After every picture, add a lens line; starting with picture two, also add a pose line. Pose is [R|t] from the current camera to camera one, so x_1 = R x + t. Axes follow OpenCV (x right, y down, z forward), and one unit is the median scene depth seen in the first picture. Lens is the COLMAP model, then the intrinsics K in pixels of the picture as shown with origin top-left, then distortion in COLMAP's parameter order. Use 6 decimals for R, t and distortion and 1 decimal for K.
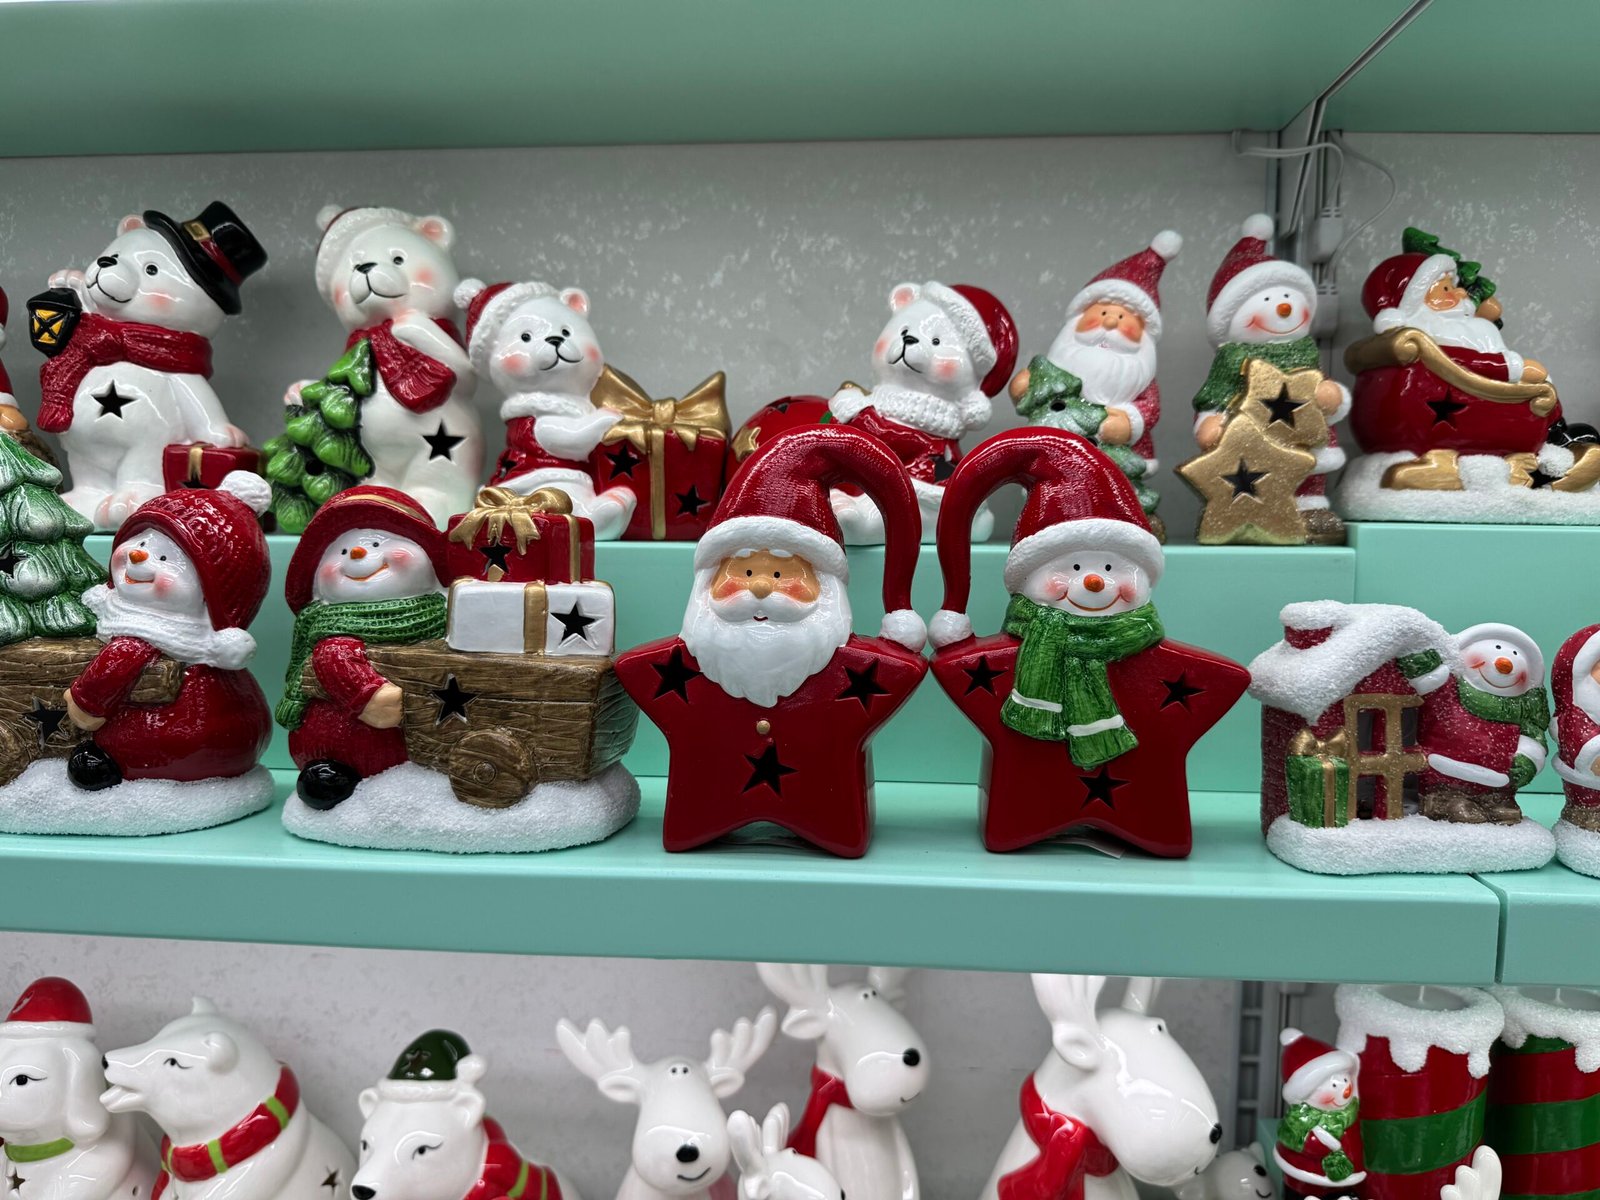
lens RADIAL K [[1161.5, 0, 806.5], [0, 1161.5, 620.0], [0, 0, 1]] dist [0.067825, -0.115083]
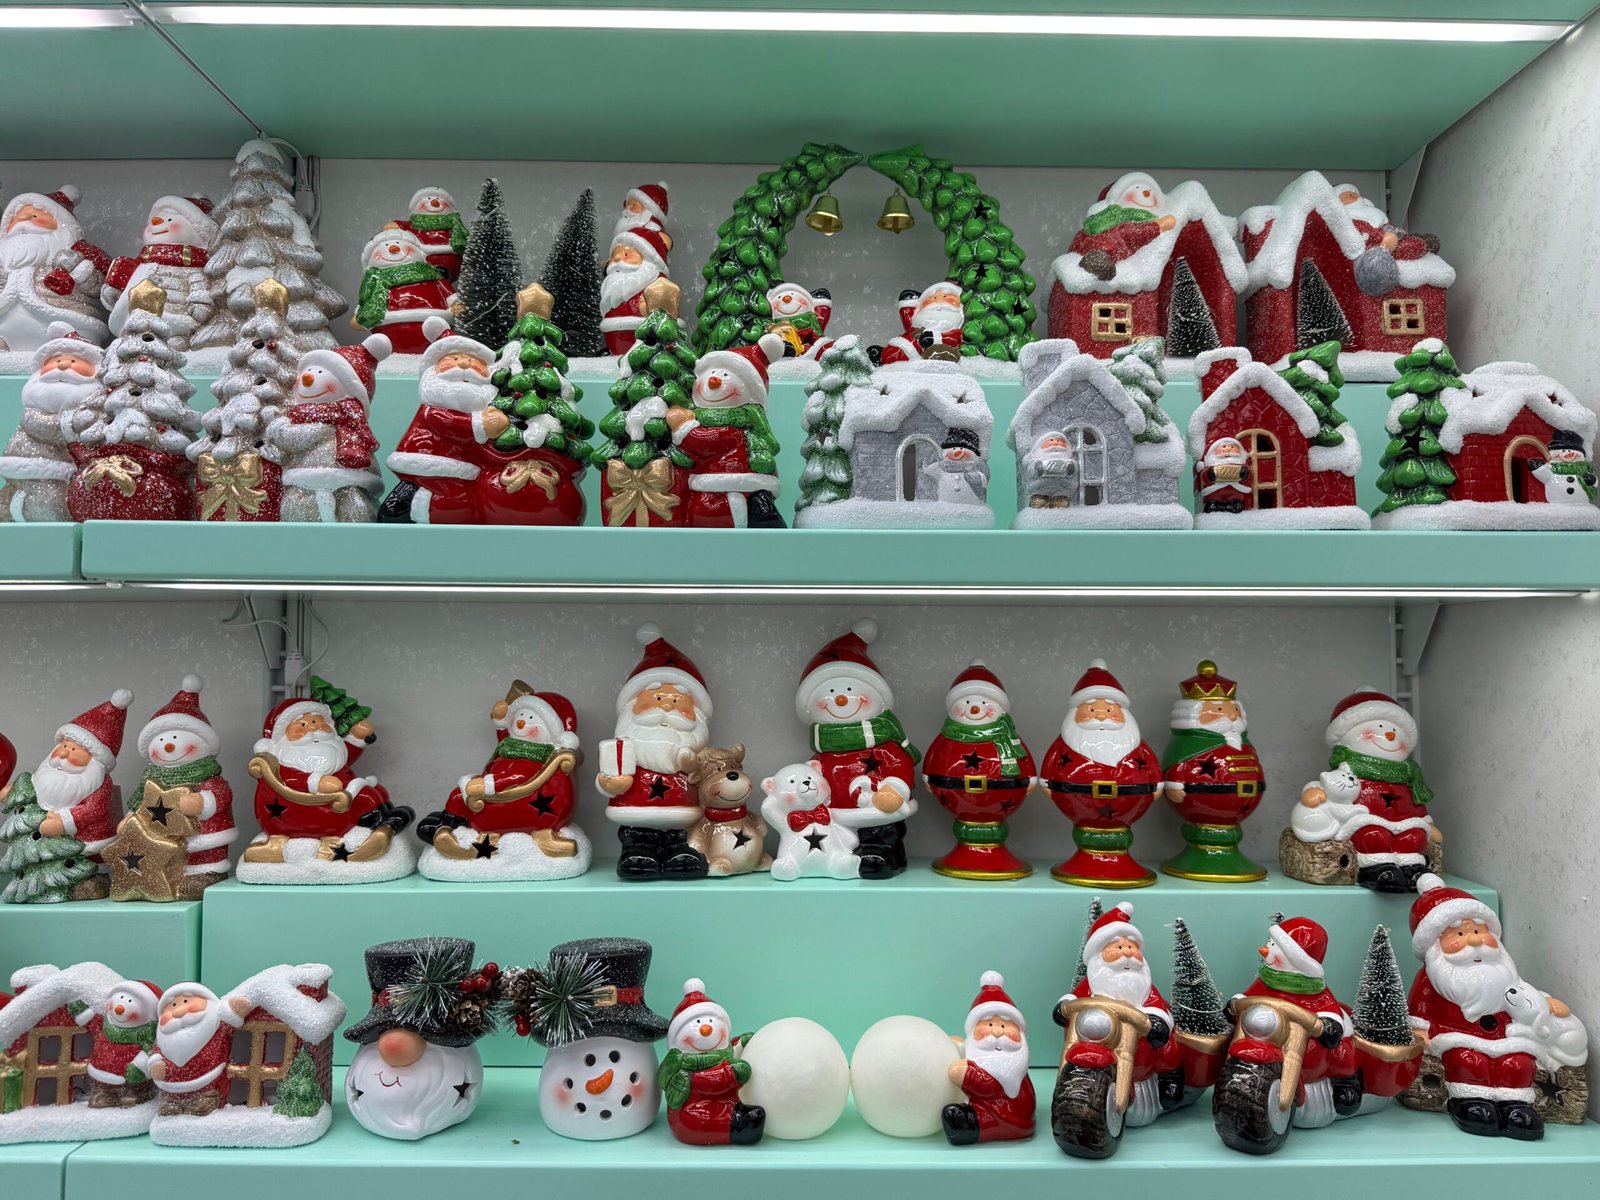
lens RADIAL K [[1138.8, 0, 789.4], [0, 1138.8, 606.3], [0, 0, 1]] dist [0.066085, -0.109545]
pose [[0.997415, -0.006424, 0.071568, 1.098257], [0.016156, 0.990542, -0.136253, -0.223921], [-0.070016, 0.137057, 0.988086, -0.580873]]
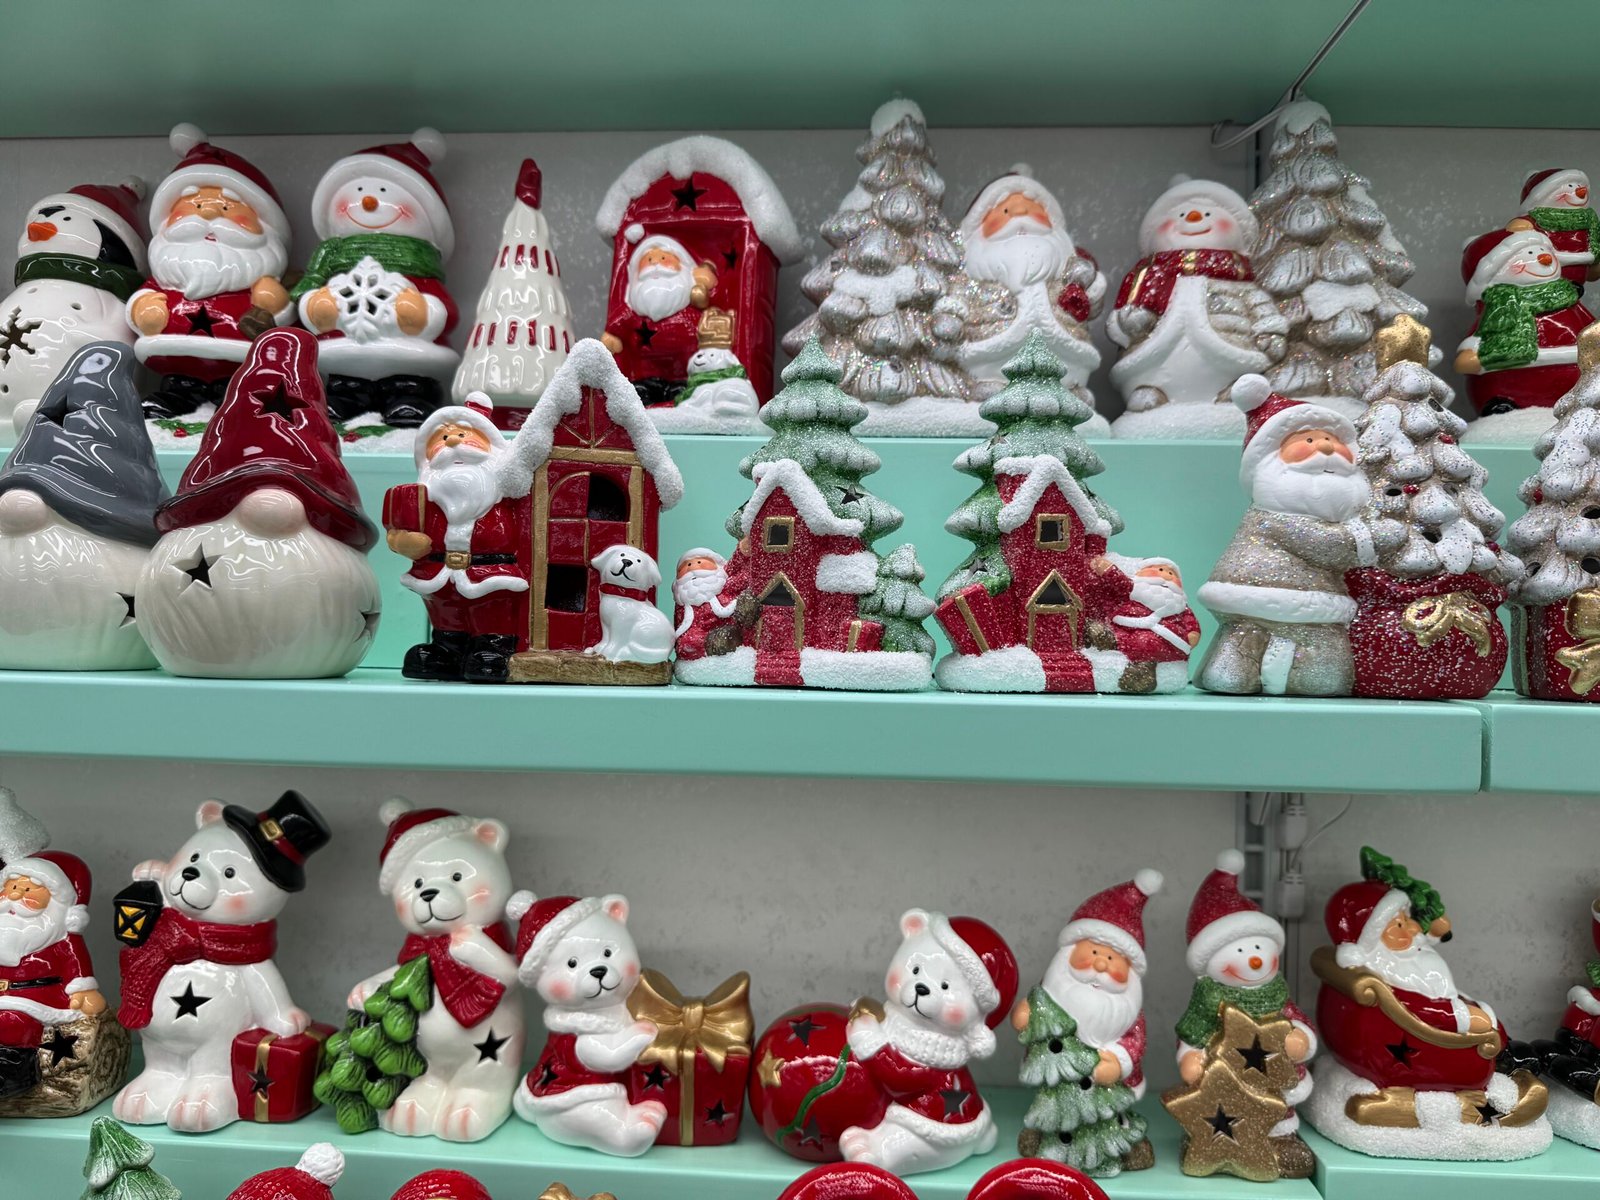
lens RADIAL K [[1138.8, 0, 789.4], [0, 1138.8, 606.3], [0, 0, 1]] dist [0.066085, -0.109545]
pose [[0.999896, 0.010744, 0.009587, -0.049462], [-0.009710, 0.994734, -0.102025, -0.475772], [-0.010633, 0.101922, 0.994736, -0.115960]]
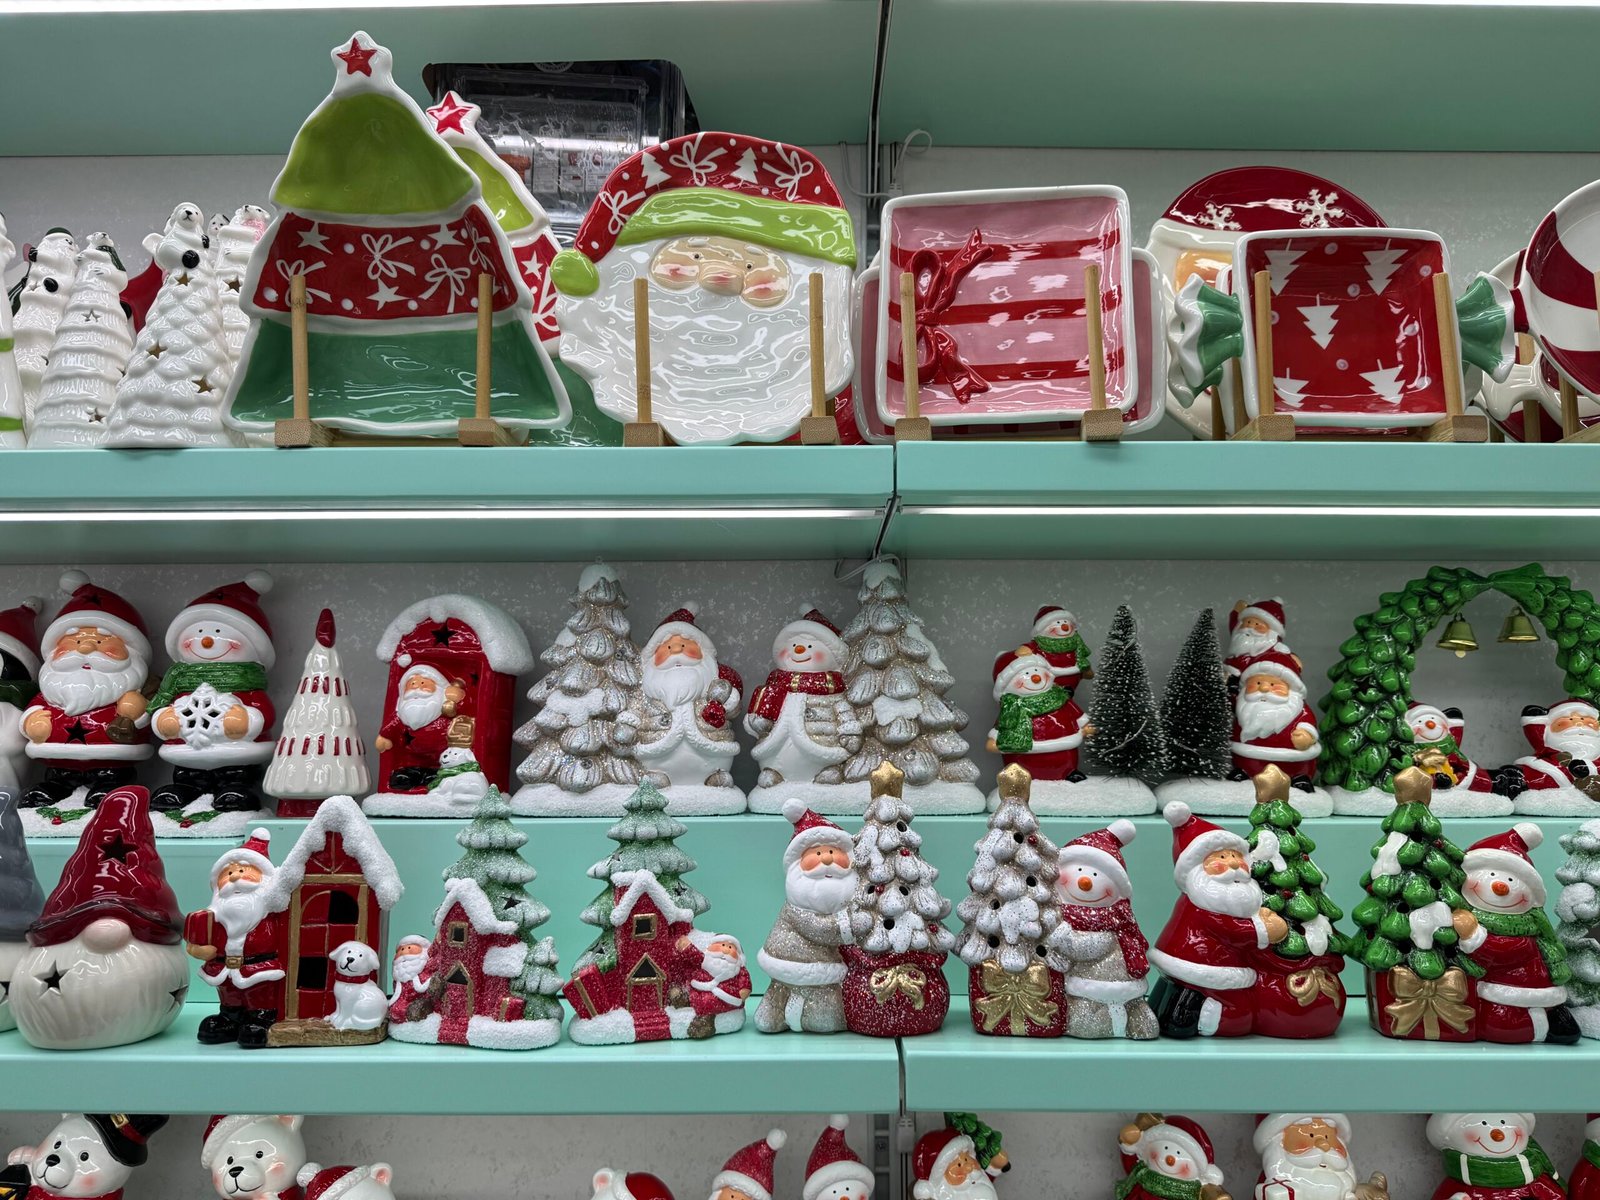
lens RADIAL K [[1102.9, 0, 800.0], [0, 1102.9, 600.0], [0, 0, 1]] dist [0.082137, -0.097132]
pose [[0.997963, -0.005739, 0.063537, 0.254155], [0.018543, 0.979042, -0.202811, -0.724700], [-0.061041, 0.203576, 0.977154, -0.577063]]
